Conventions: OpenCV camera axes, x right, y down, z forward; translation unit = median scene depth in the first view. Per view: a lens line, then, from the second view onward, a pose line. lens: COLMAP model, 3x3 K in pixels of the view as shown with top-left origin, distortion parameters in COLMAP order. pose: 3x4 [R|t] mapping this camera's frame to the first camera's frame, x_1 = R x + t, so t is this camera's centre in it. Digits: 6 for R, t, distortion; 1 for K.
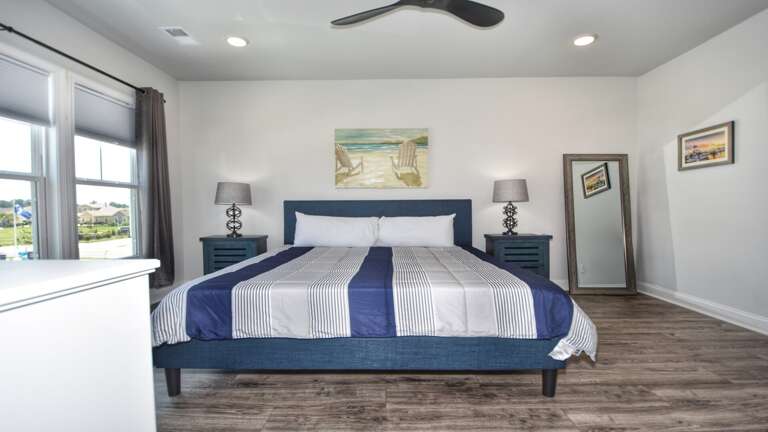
lens RADIAL K [[349.3, 0, 384.0], [0, 349.3, 216.0], [0, 0, 1]] dist [0.000111, -0.020082]
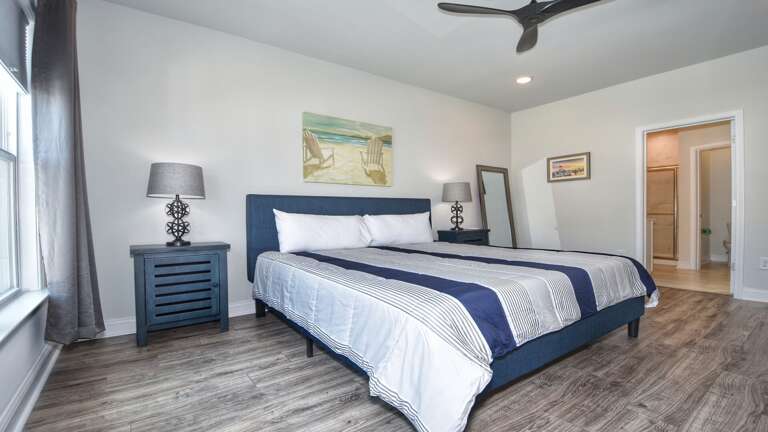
lens RADIAL K [[349.3, 0, 384.0], [0, 349.3, 216.0], [0, 0, 1]] dist [0.000111, -0.020082]
pose [[0.792875, -0.006194, 0.609353, -0.509355], [0.011454, 0.999923, -0.004740, 0.009592], [-0.609277, 0.010738, 0.792885, 0.214369]]
